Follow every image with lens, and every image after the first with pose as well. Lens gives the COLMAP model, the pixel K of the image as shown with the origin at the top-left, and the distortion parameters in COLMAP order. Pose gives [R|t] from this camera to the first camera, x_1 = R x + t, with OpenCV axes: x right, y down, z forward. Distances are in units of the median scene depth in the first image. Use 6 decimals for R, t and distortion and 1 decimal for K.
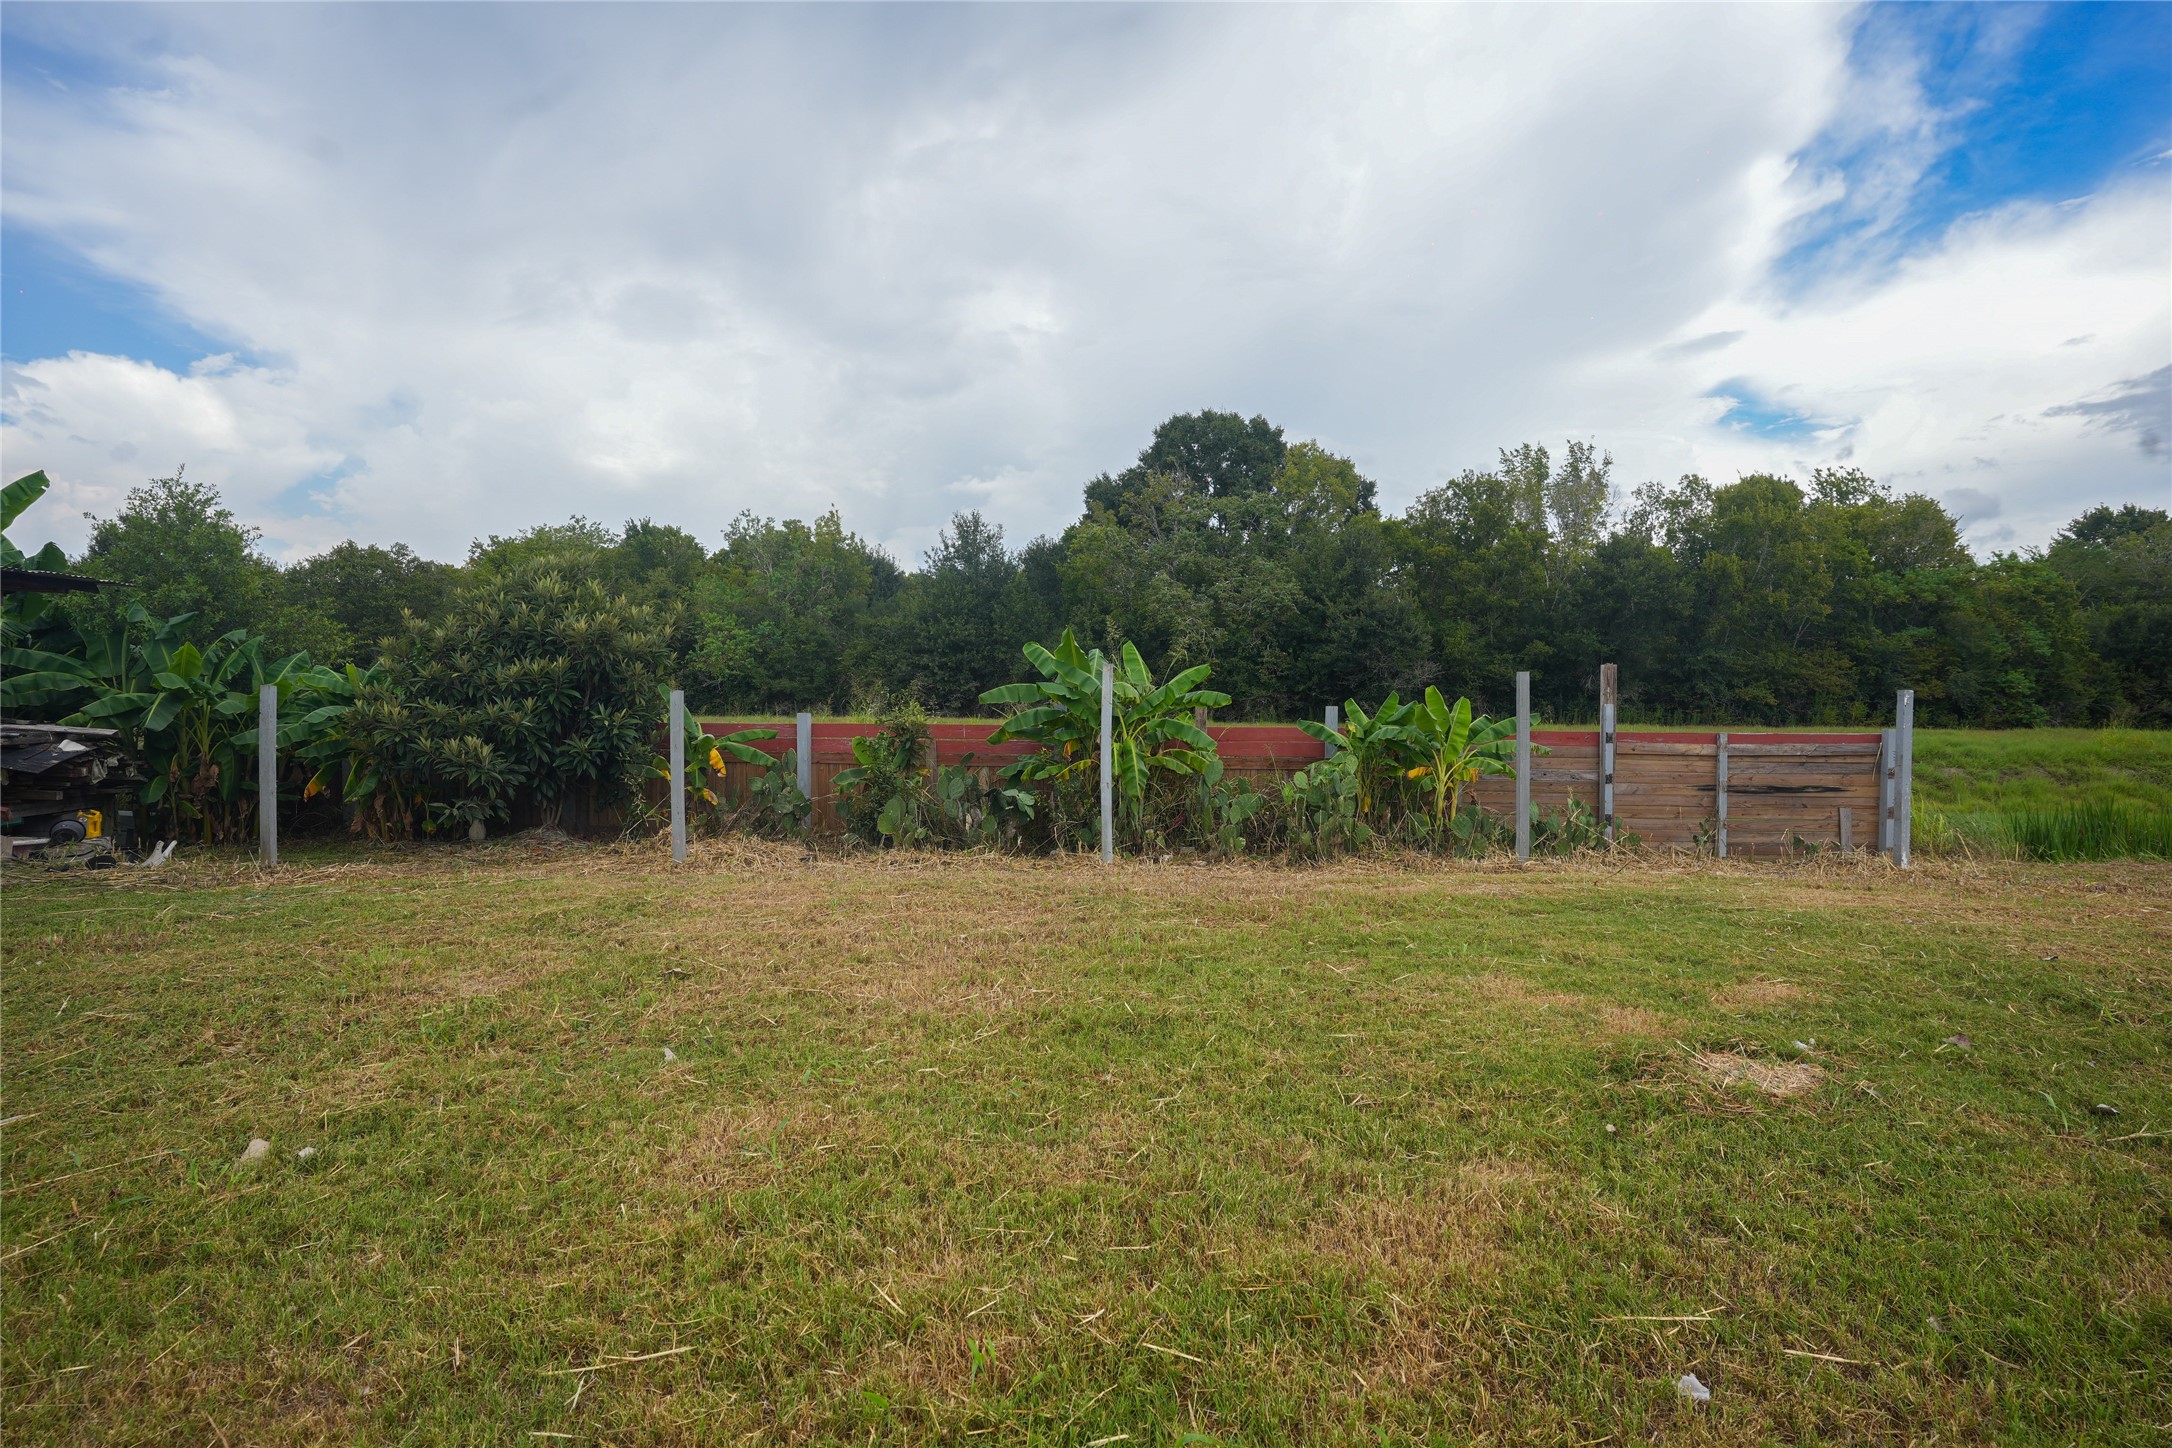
lens RADIAL K [[1074.1, 0, 1086.0], [0, 1074.1, 724.0], [0, 0, 1]] dist [-0.064738, 0.036260]
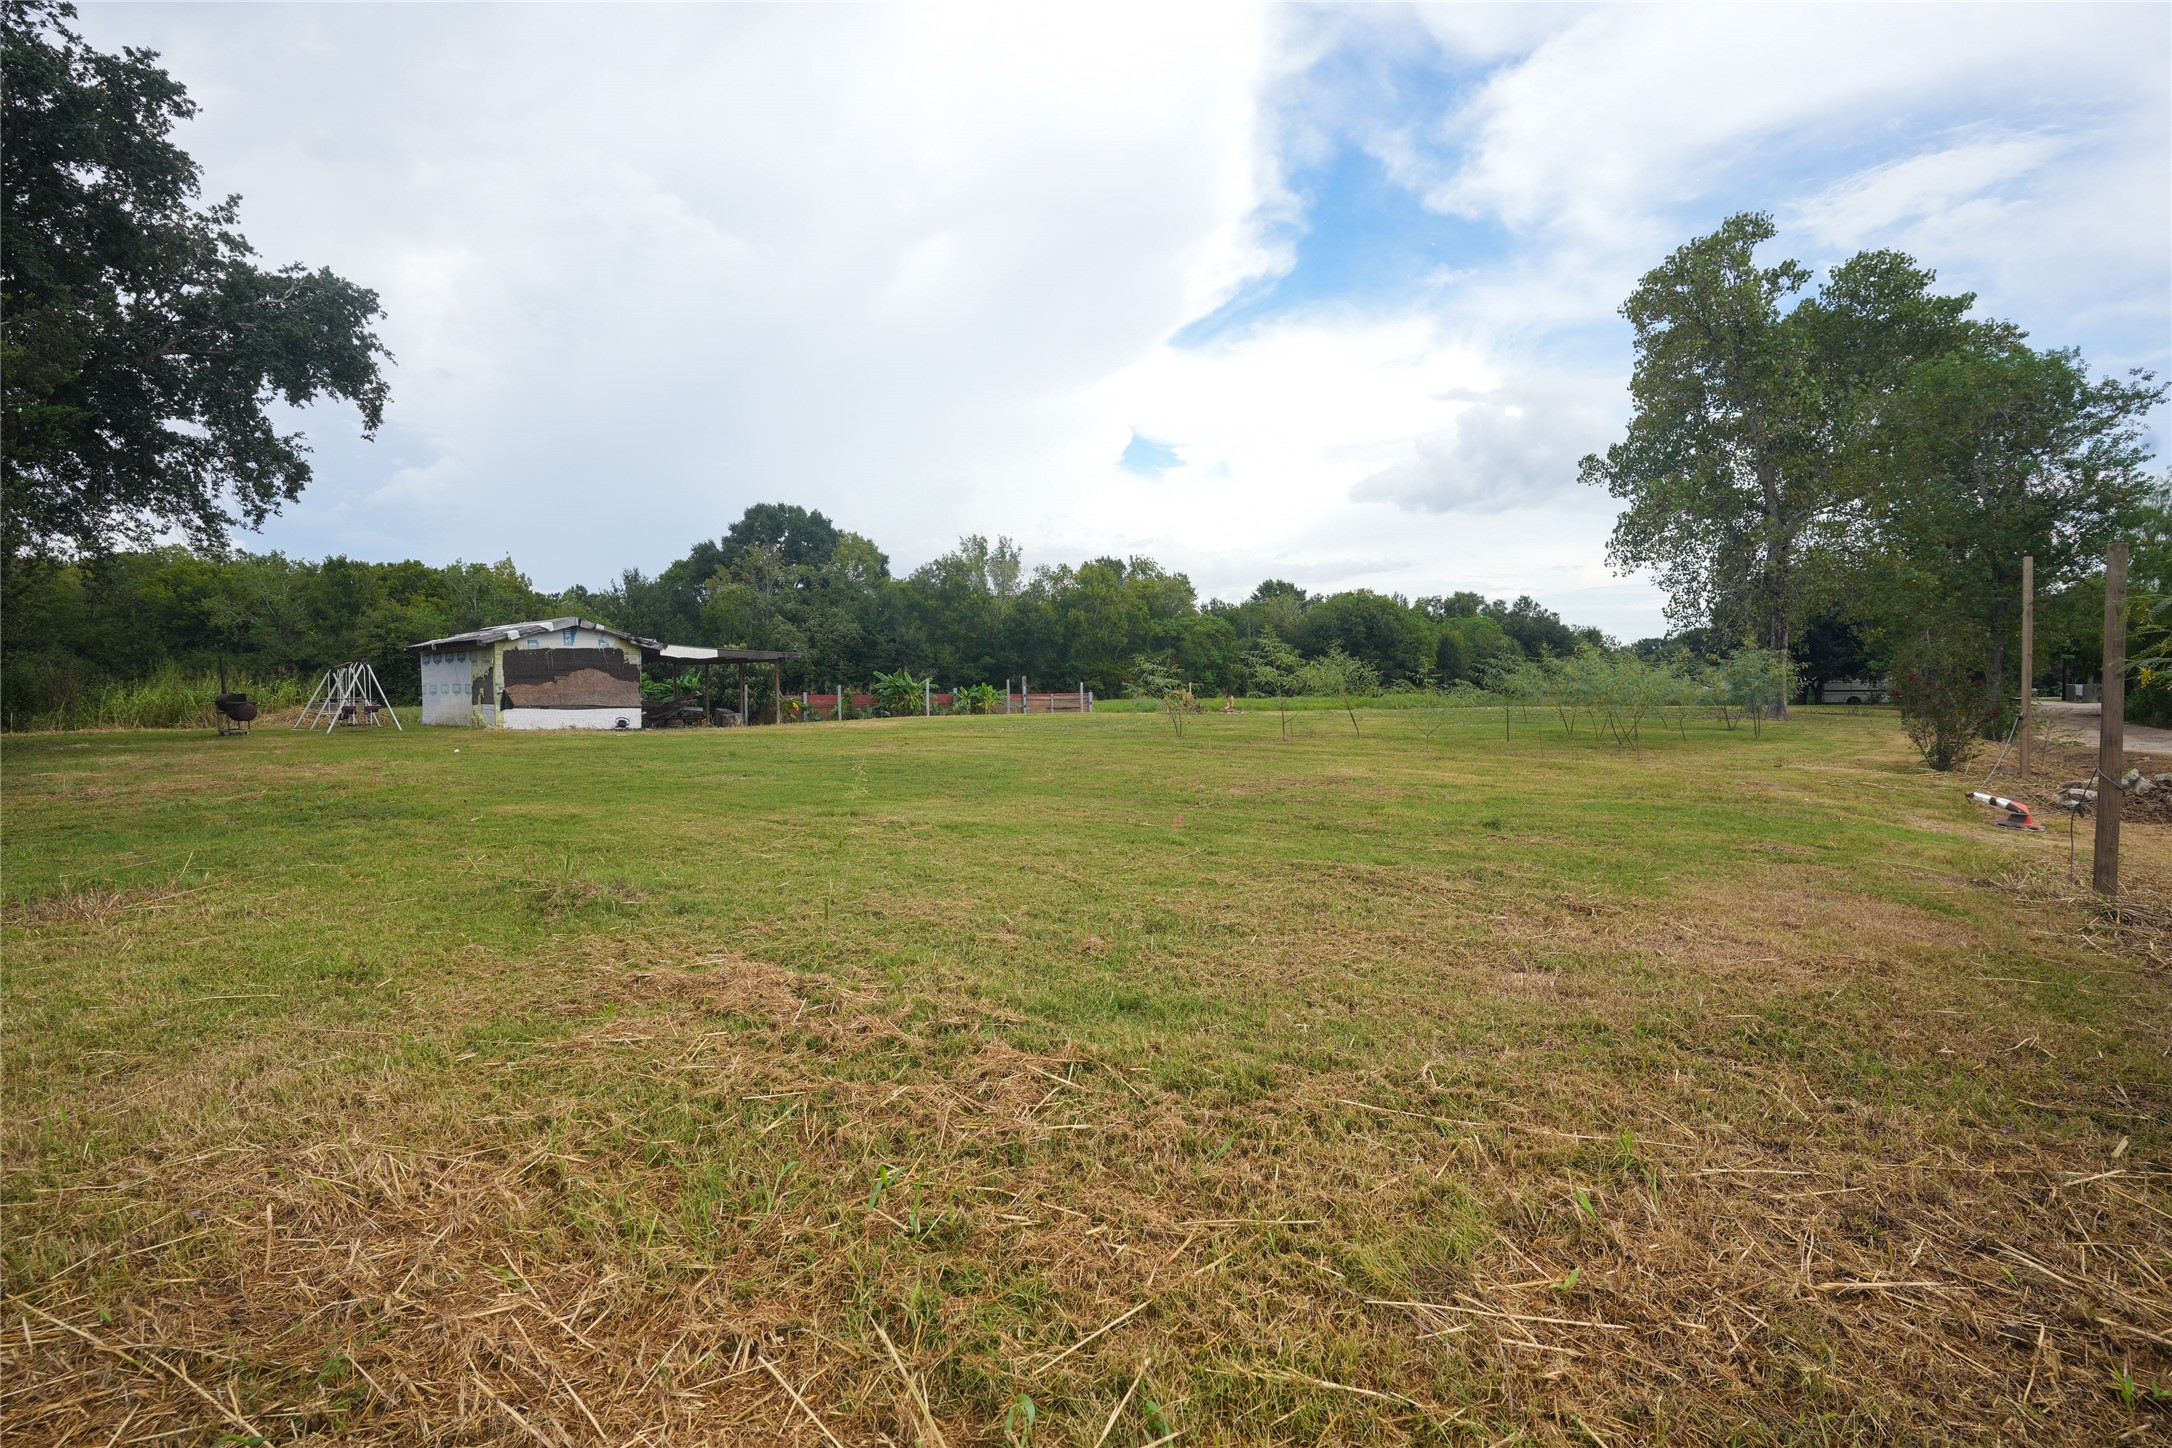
lens RADIAL K [[1074.1, 0, 1086.0], [0, 1074.1, 724.0], [0, 0, 1]] dist [-0.064738, 0.036260]
pose [[0.869789, -0.027702, 0.492645, -0.287494], [0.025415, 0.999613, 0.011340, 0.018112], [-0.492768, 0.002657, 0.870157, -0.584383]]
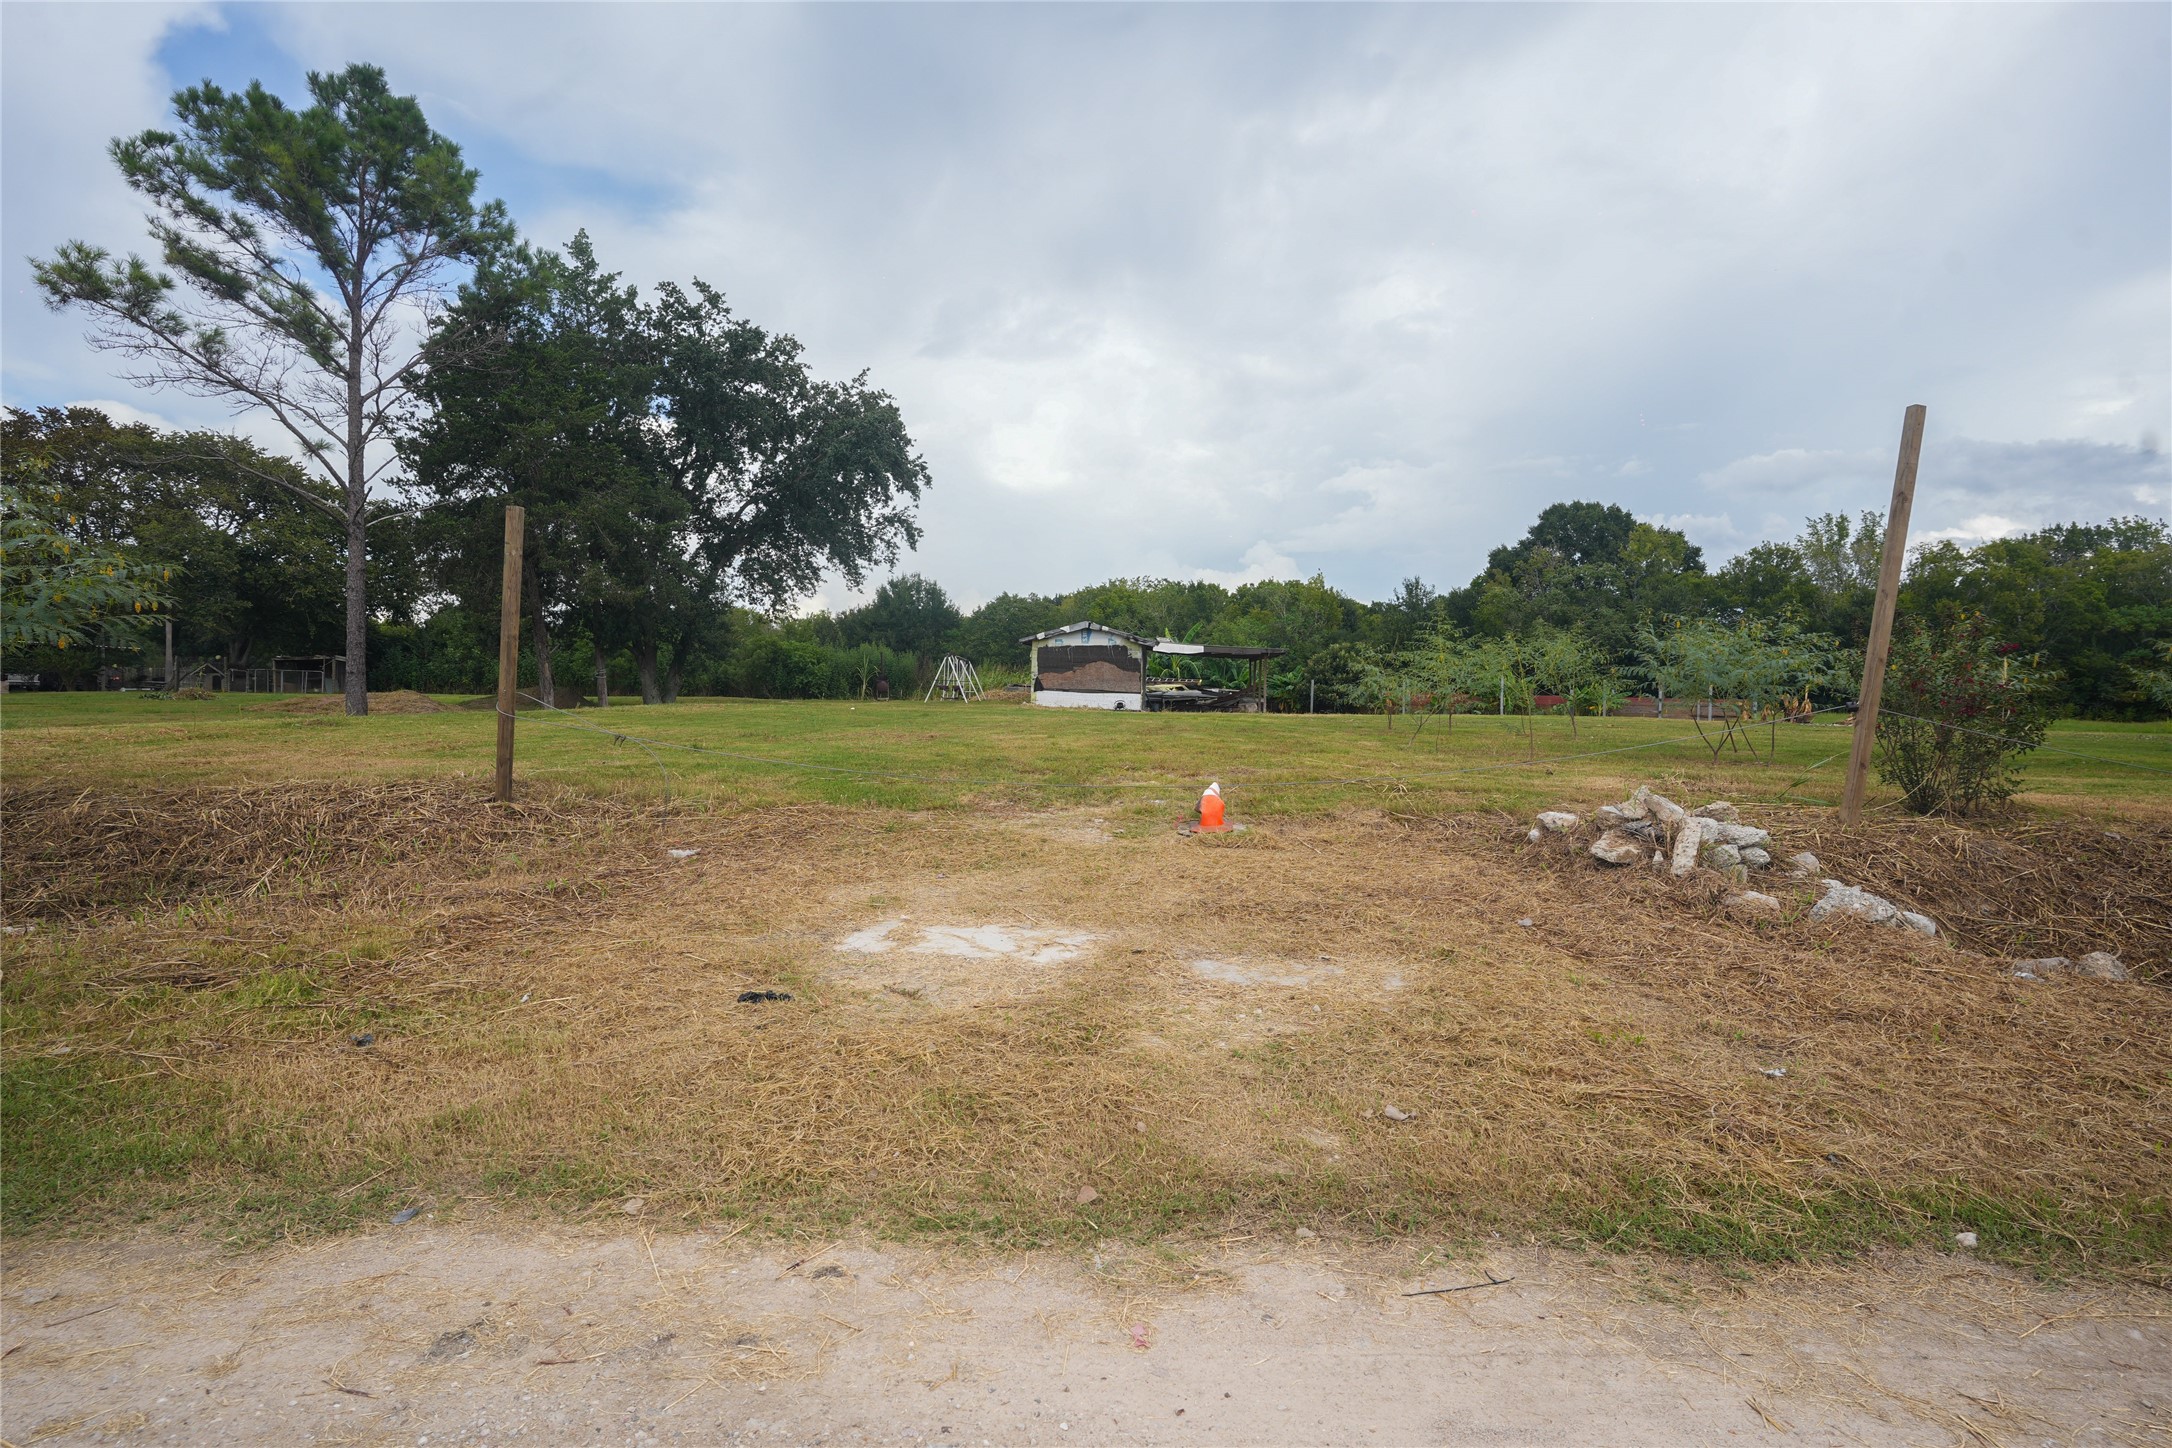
lens RADIAL K [[1074.1, 0, 1086.0], [0, 1074.1, 724.0], [0, 0, 1]] dist [-0.064738, 0.036260]
pose [[0.938984, 0.022112, -0.343249, -0.015839], [-0.022855, 0.999737, 0.001879, 0.029029], [0.343200, 0.006081, 0.939243, -0.648983]]
